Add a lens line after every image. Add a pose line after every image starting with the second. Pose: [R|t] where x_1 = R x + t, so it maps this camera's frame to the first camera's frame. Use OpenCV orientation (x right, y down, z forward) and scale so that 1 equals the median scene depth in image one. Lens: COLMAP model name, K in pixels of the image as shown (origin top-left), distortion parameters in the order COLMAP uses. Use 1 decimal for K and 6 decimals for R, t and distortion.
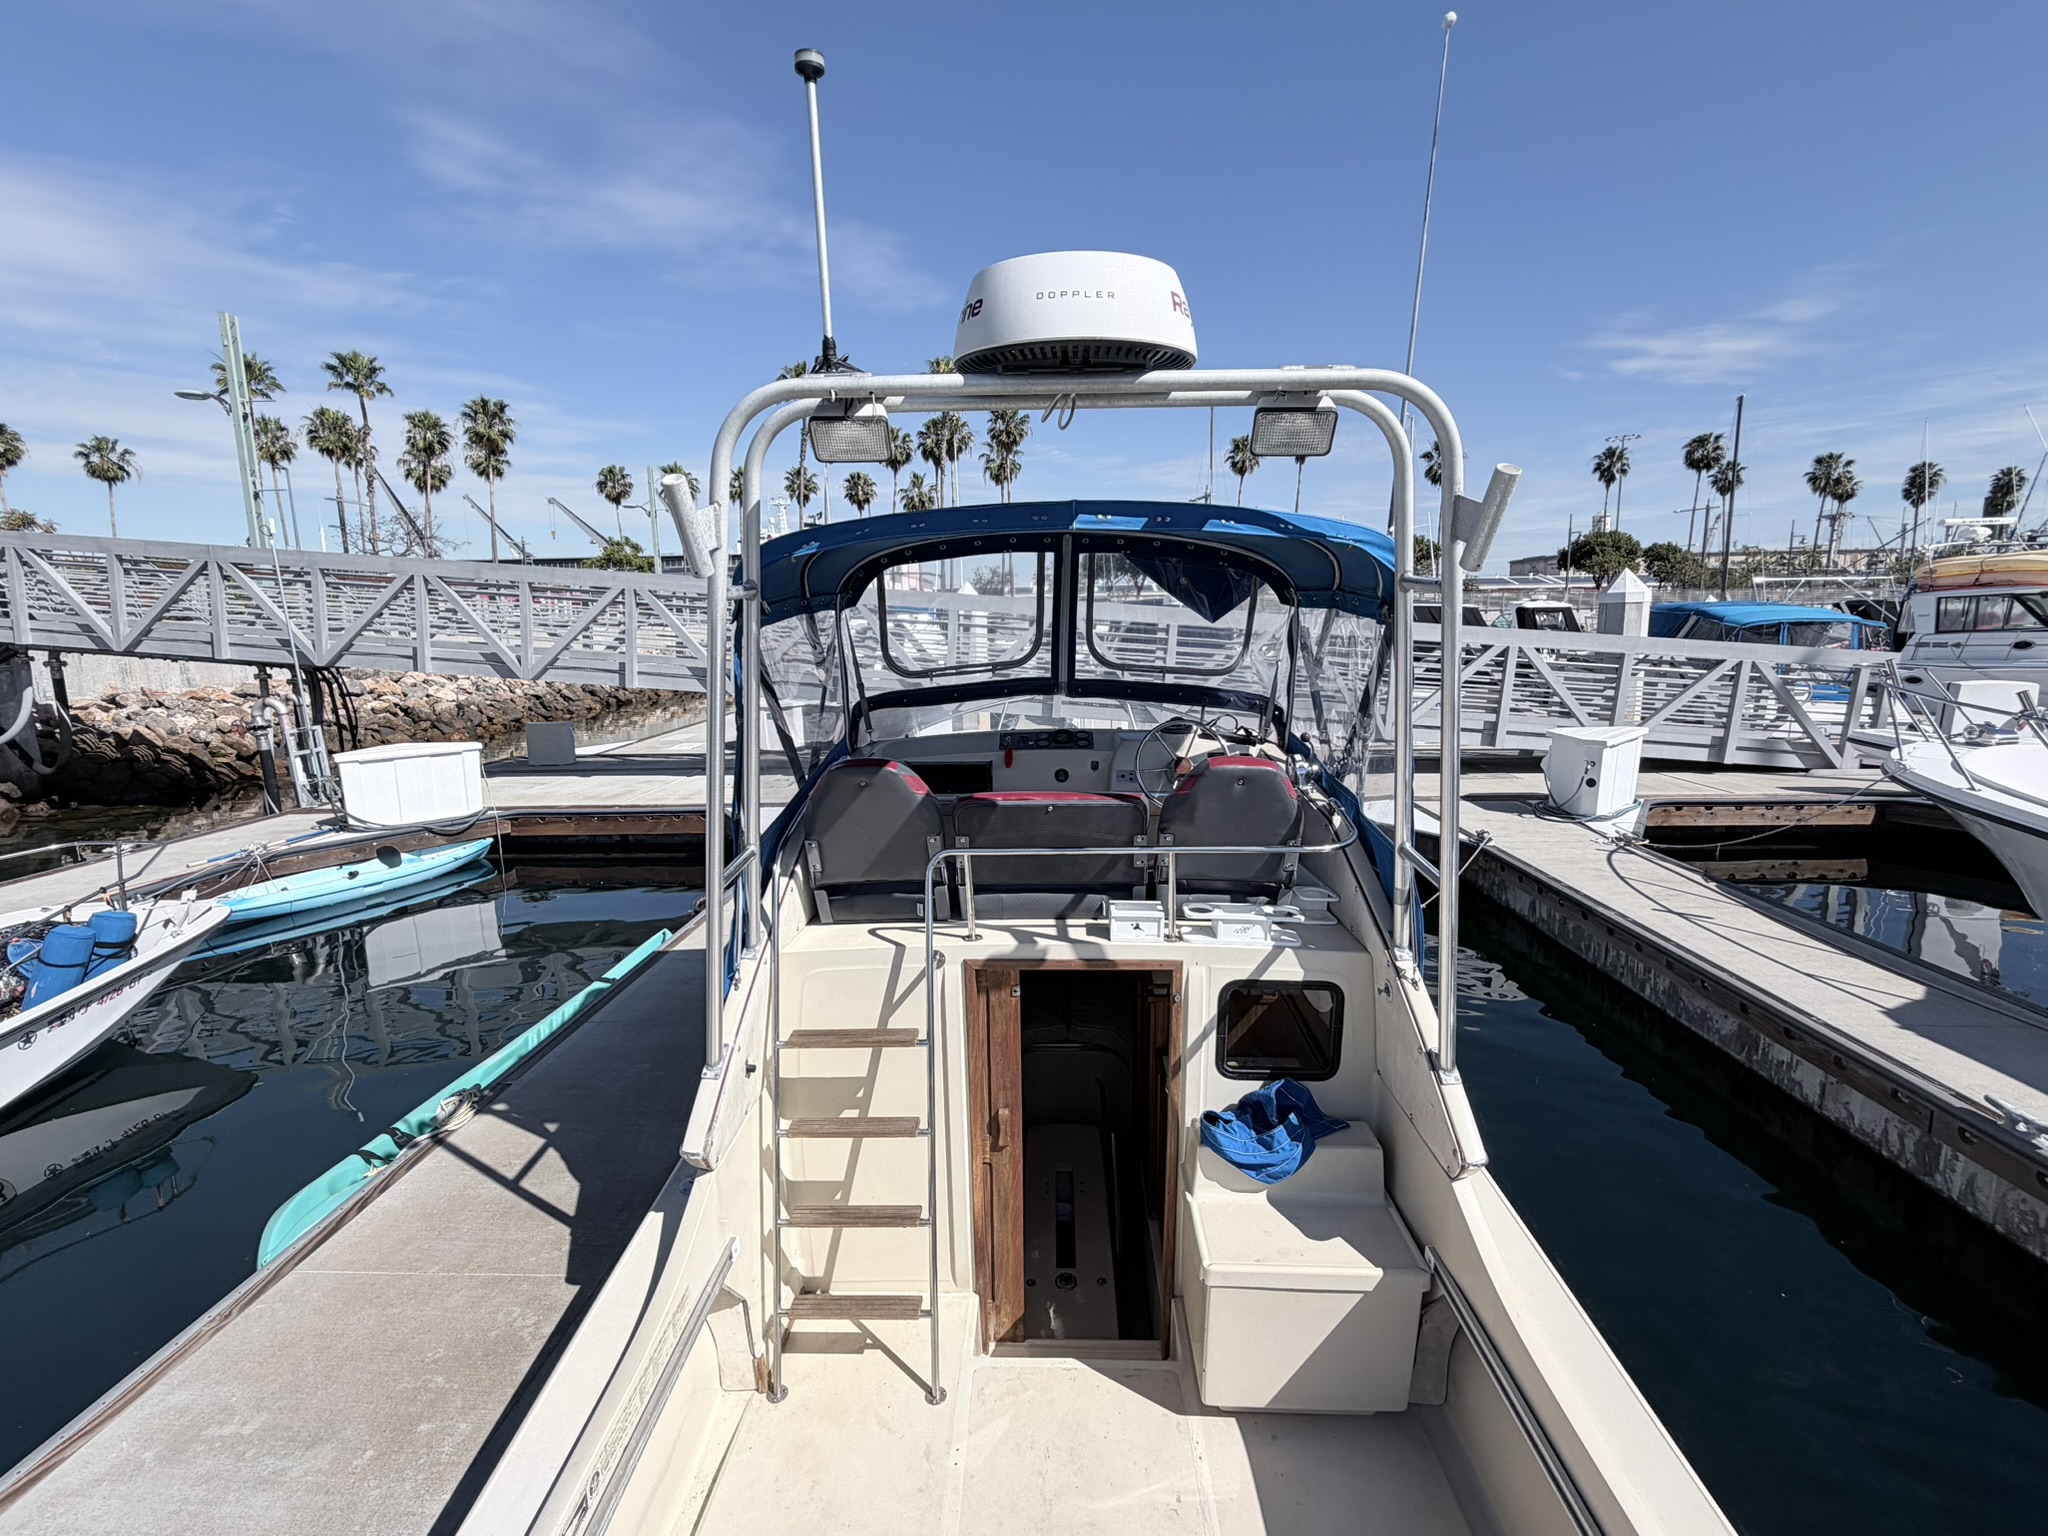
lens RADIAL K [[912.0, 0, 1024.0], [0, 912.0, 768.0], [0, 0, 1]] dist [-0.013275, 0.000149]
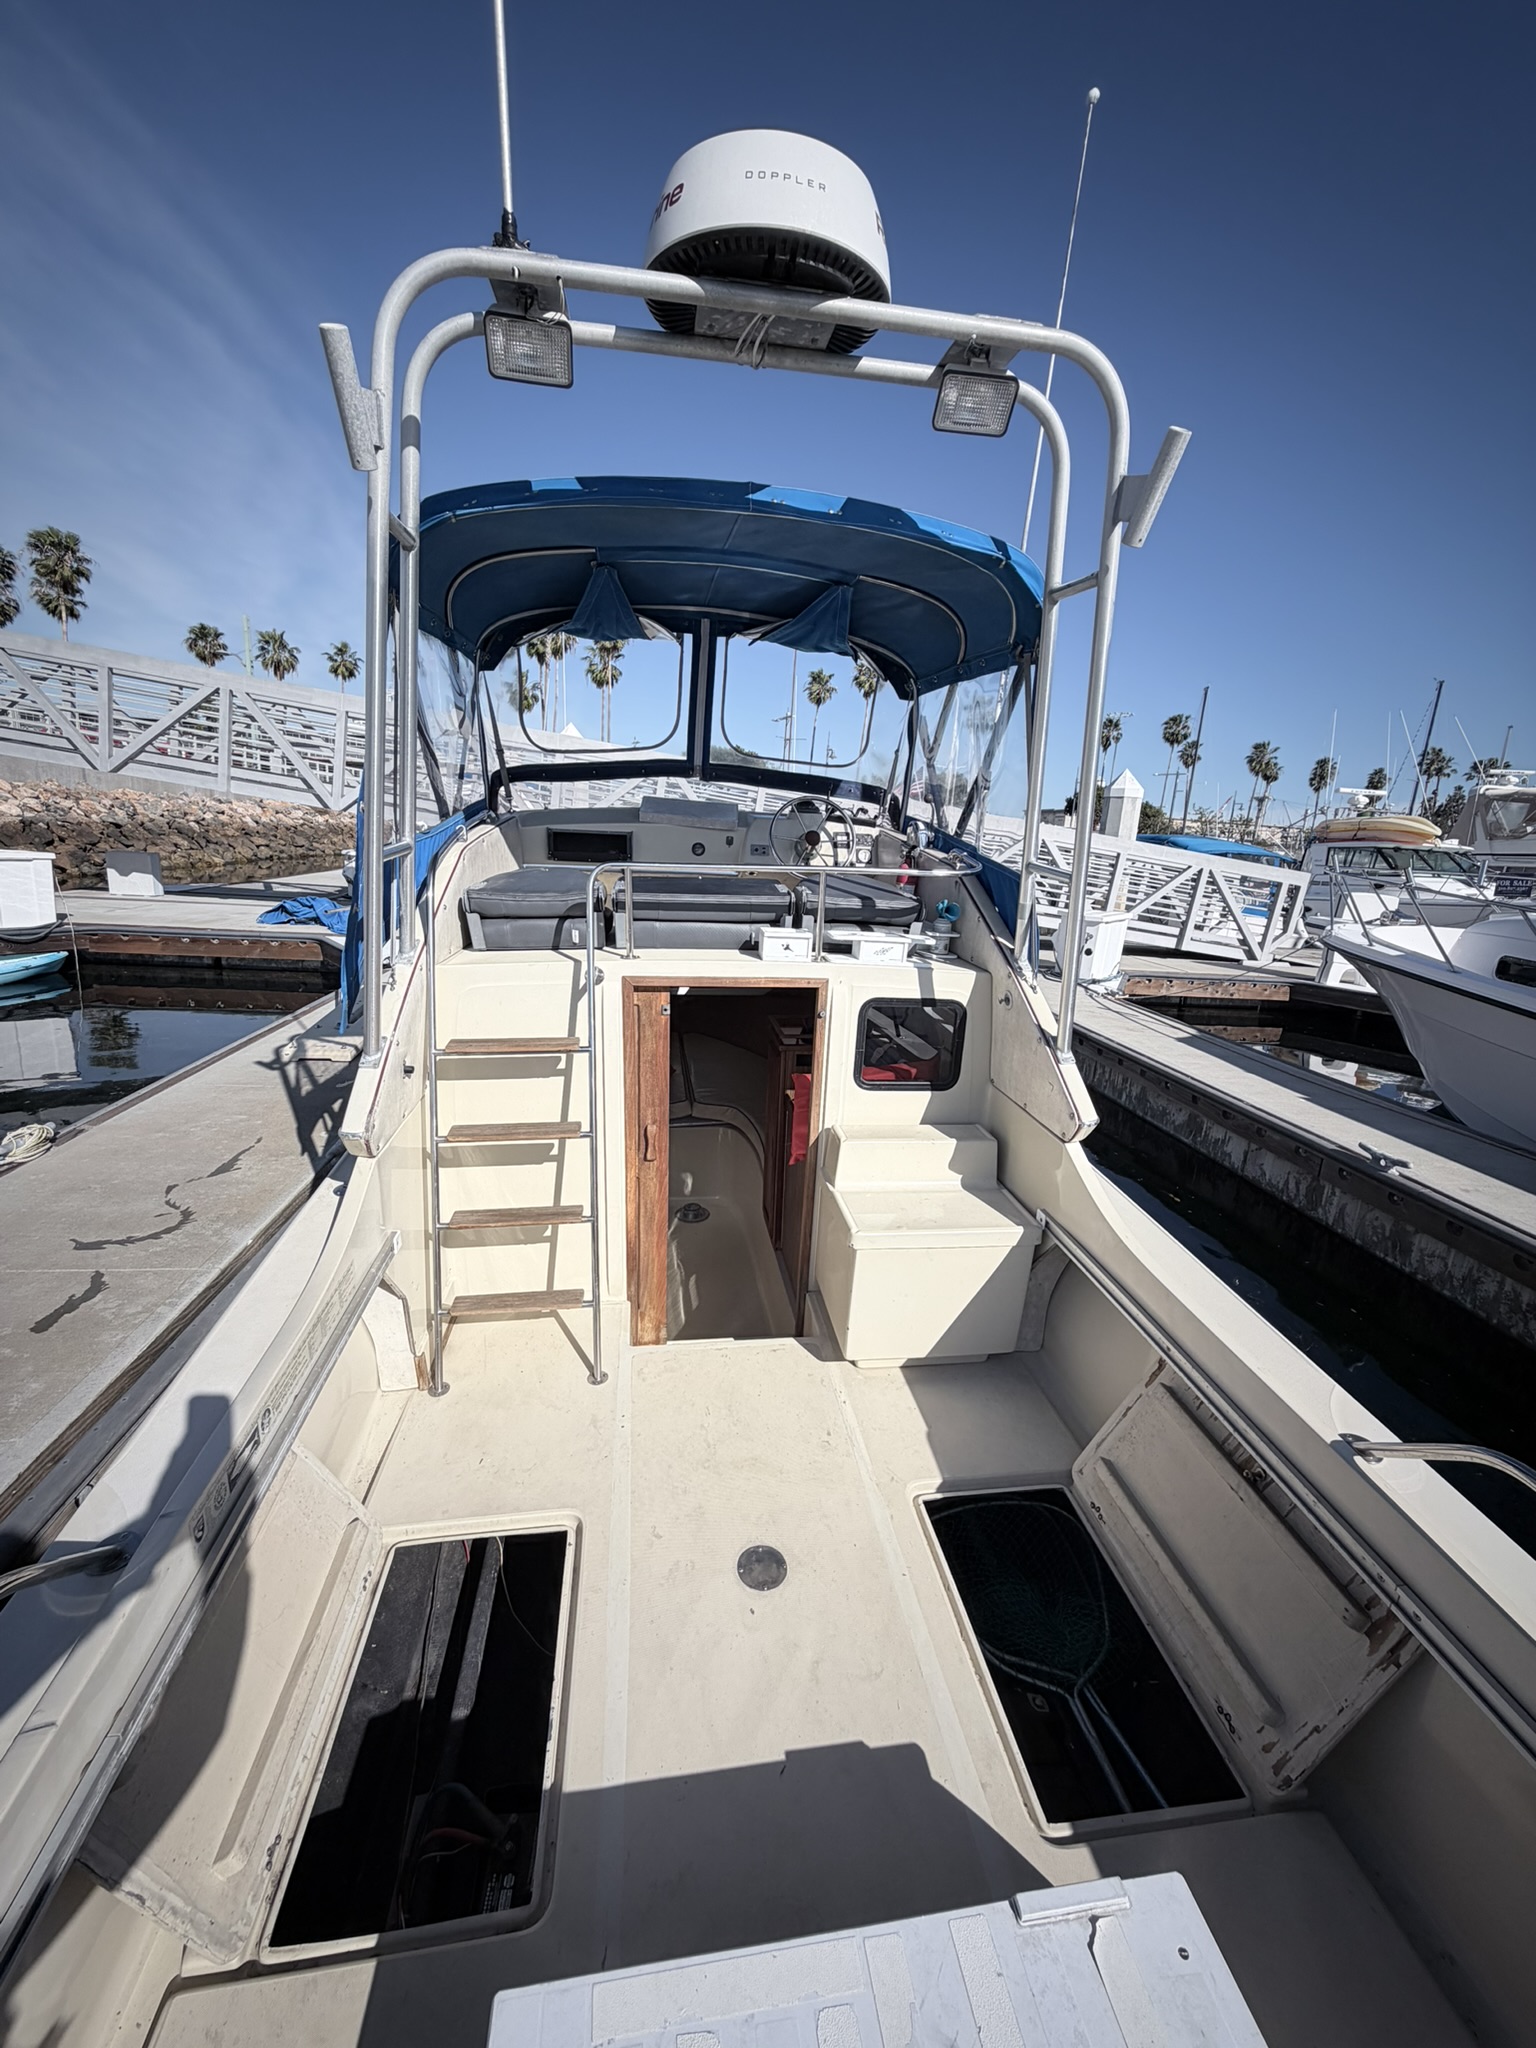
lens RADIAL K [[814.6, 0, 768.0], [0, 814.6, 1024.0], [0, 0, 1]] dist [0.003007, 0.000215]
pose [[0.982621, 0.004458, 0.185569, -0.072450], [-0.018844, 0.996942, 0.075837, 0.184543], [-0.184663, -0.078016, 0.979701, 0.055580]]
